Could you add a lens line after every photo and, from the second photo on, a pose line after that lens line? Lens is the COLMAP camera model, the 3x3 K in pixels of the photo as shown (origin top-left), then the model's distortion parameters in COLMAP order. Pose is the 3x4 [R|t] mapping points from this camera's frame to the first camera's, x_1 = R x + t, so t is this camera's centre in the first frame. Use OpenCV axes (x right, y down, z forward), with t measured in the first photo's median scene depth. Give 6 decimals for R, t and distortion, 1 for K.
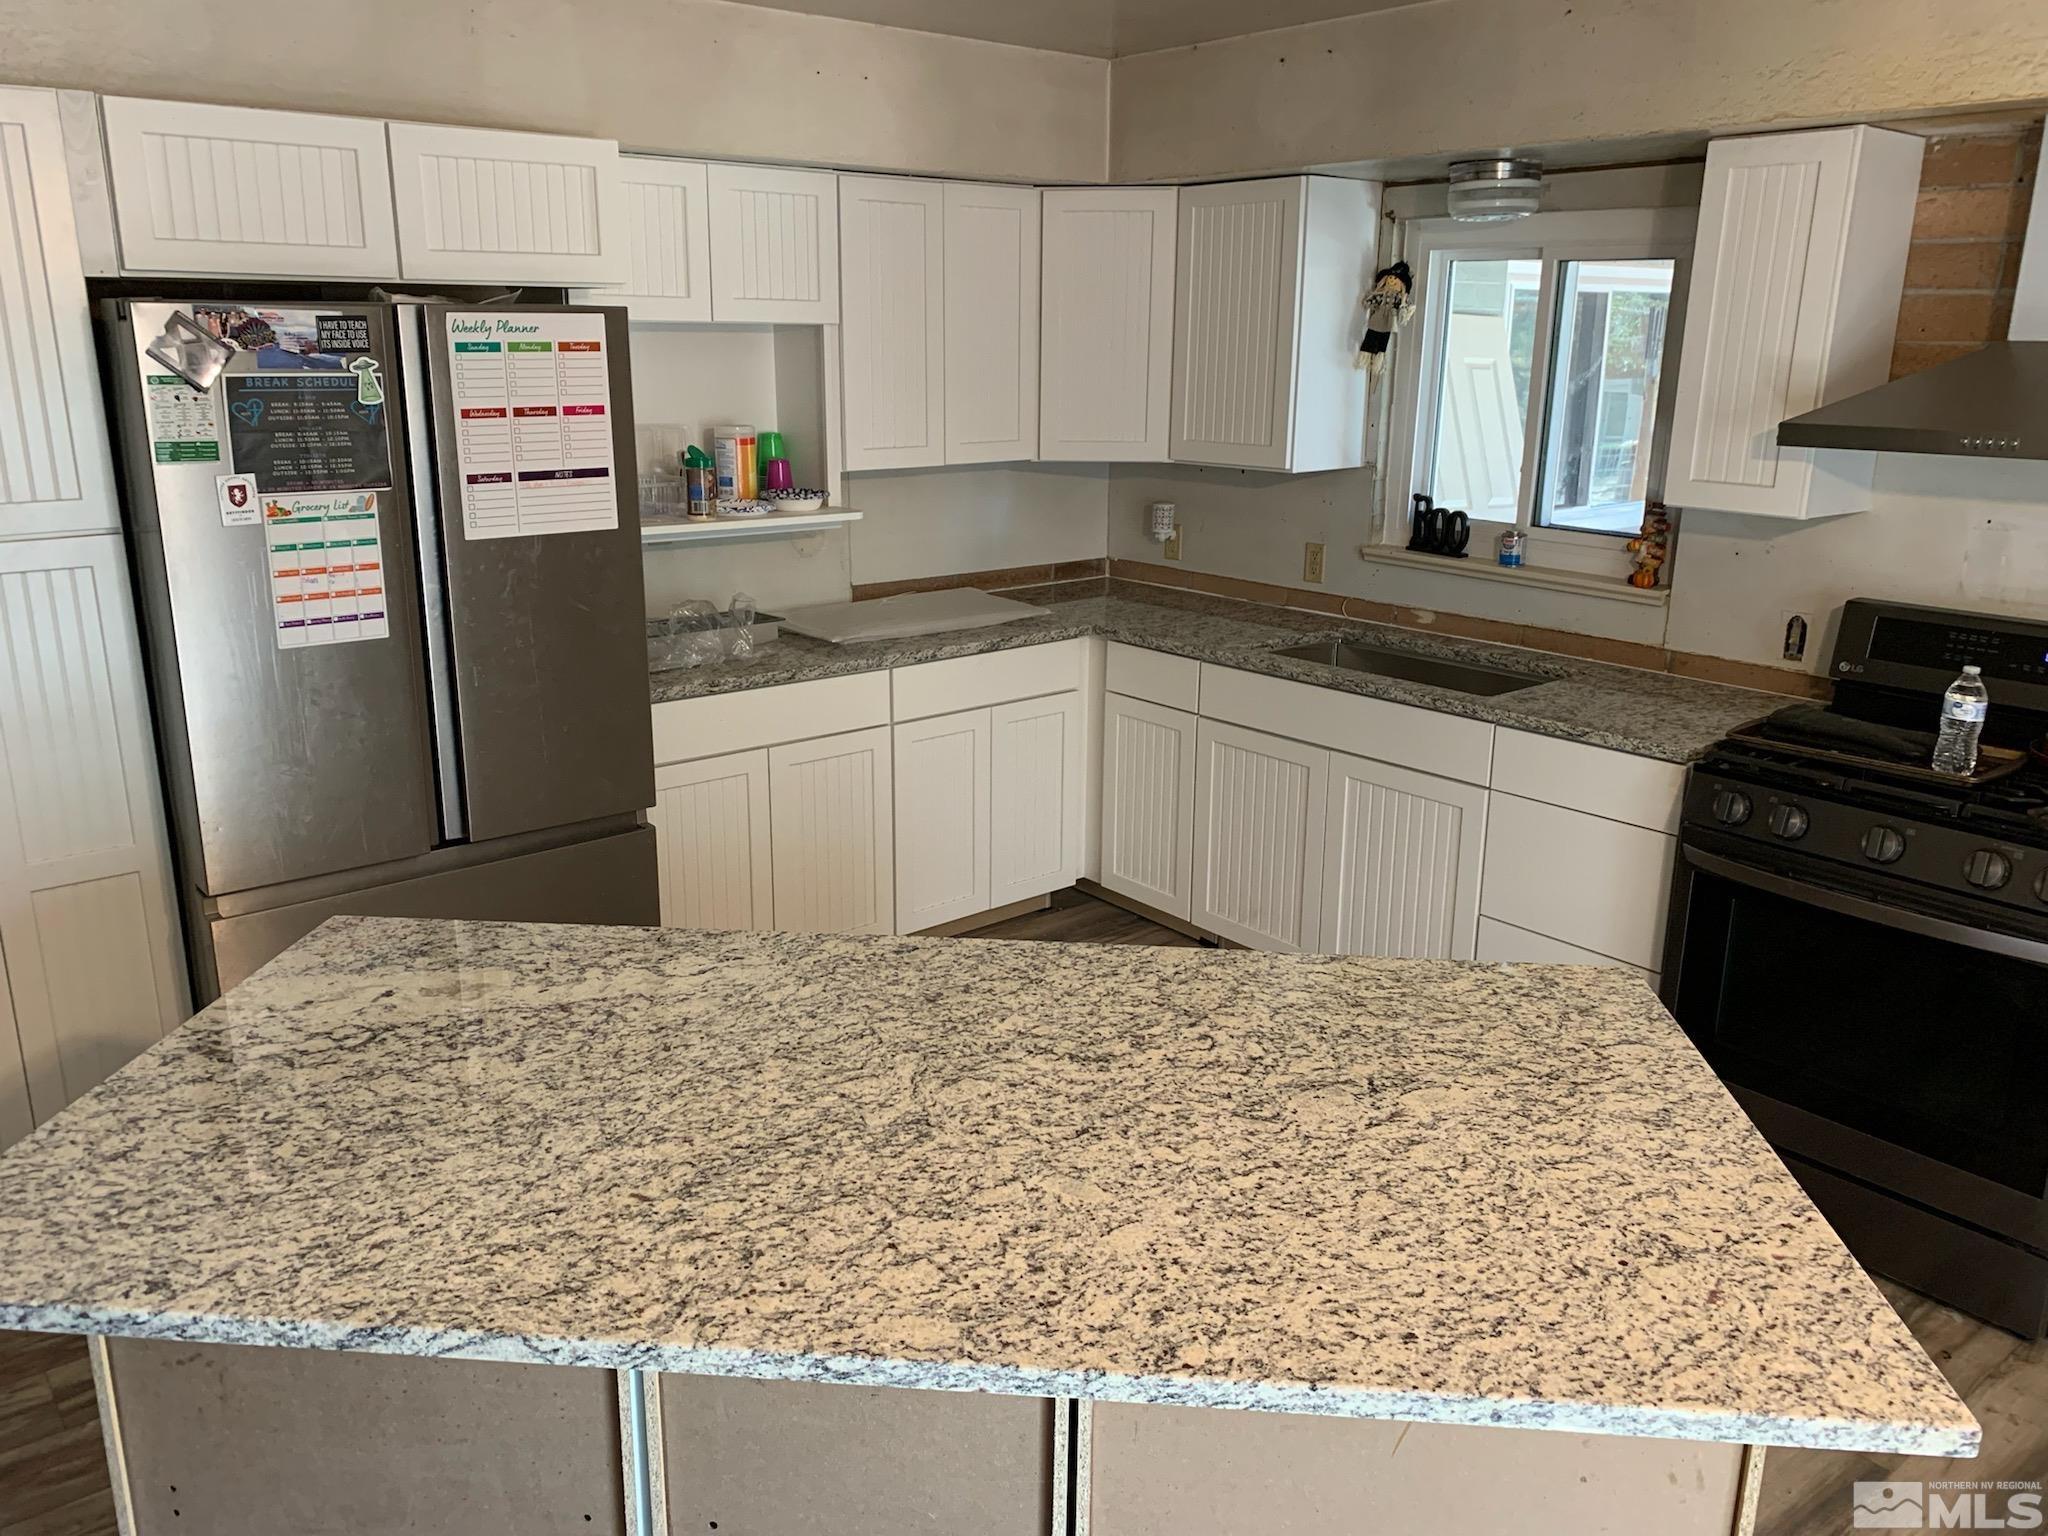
lens RADIAL K [[1552.7, 0, 1024.0], [0, 1552.7, 768.0], [0, 0, 1]] dist [0.071311, -0.109906]
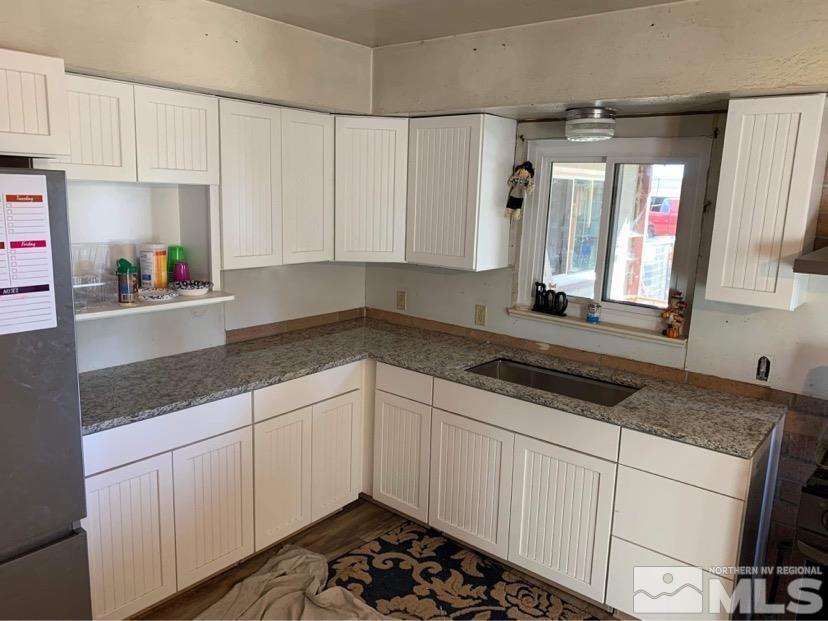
lens RADIAL K [[627.8, 0, 414.0], [0, 627.8, 310.5], [0, 0, 1]] dist [0.071311, -0.109906]
pose [[0.981099, -0.010543, 0.193219, -0.052494], [0.026320, 0.996505, -0.079272, -0.103169], [-0.191708, 0.082859, 0.977948, 0.349571]]
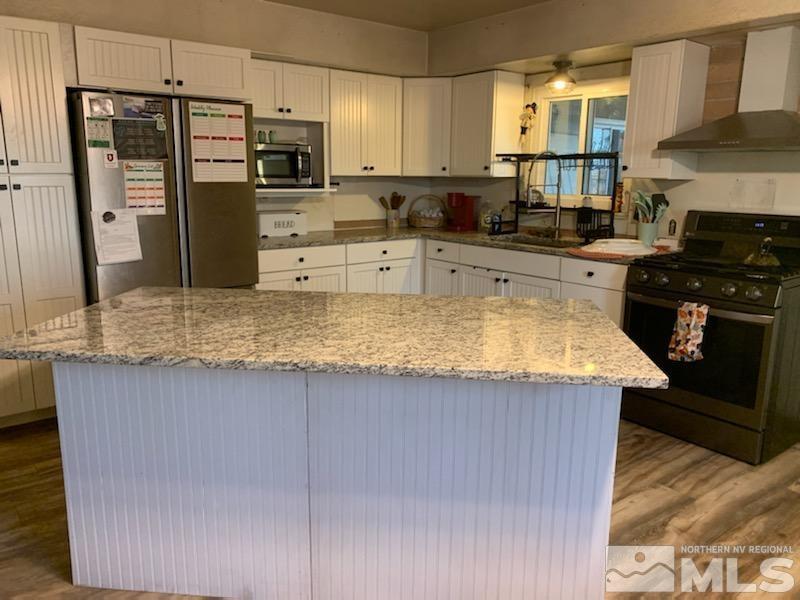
lens RADIAL K [[606.6, 0, 399.3], [0, 606.6, 287.1], [0, 0, 1]] dist [0.075778, -0.114030]
pose [[0.999799, 0.004734, -0.019491, 0.033757], [-0.006304, 0.996672, -0.081277, 0.111966], [0.019041, 0.081384, 0.996501, -0.072276]]
